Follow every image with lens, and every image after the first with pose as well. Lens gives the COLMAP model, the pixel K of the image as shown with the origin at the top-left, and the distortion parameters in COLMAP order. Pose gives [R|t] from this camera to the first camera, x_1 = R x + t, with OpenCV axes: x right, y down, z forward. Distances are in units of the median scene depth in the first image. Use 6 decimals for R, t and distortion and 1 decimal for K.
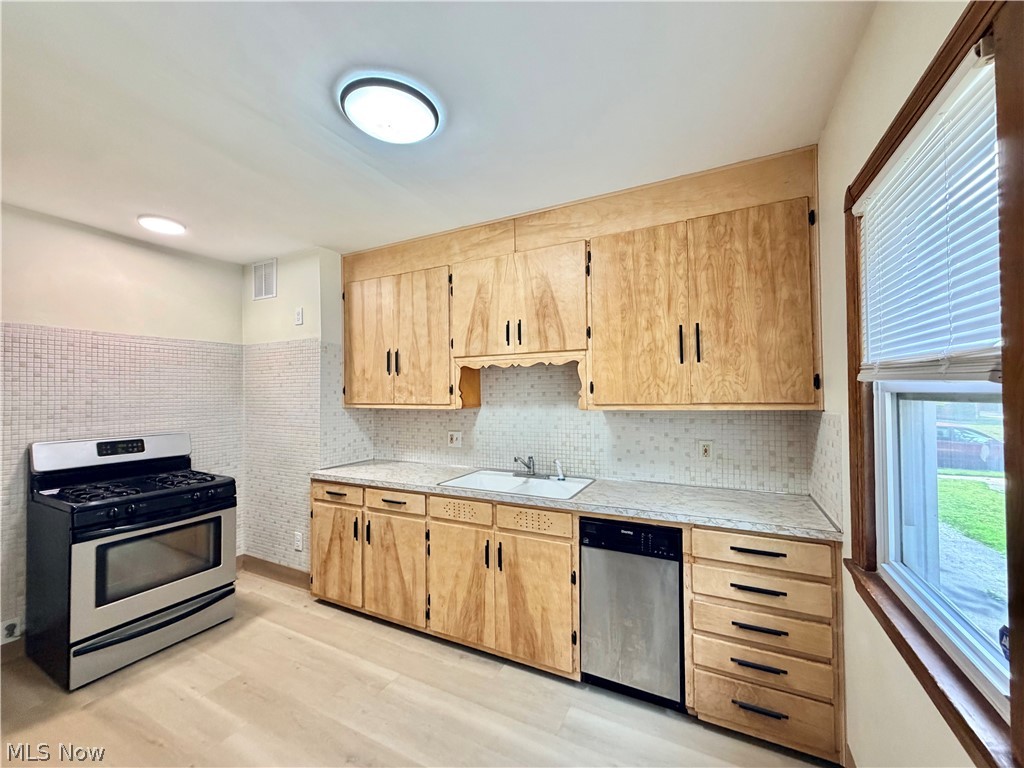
lens RADIAL K [[409.2, 0, 508.6], [0, 409.2, 385.9], [0, 0, 1]] dist [-0.000053, 0.000007]
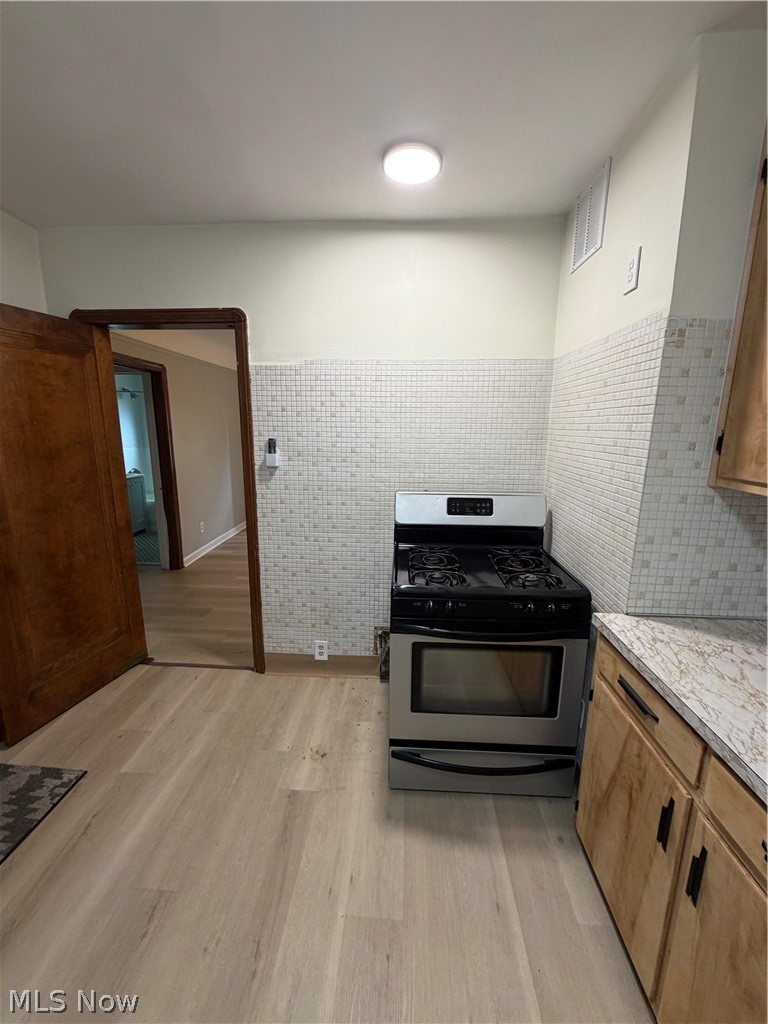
lens RADIAL K [[409.2, 0, 380.5], [0, 409.2, 508.7], [0, 0, 1]] dist [-0.000053, 0.000007]
pose [[0.399265, 0.193477, -0.896189, -0.188774], [0.003373, 0.977164, 0.212461, -0.013497], [0.916829, -0.087851, 0.389494, 0.612133]]
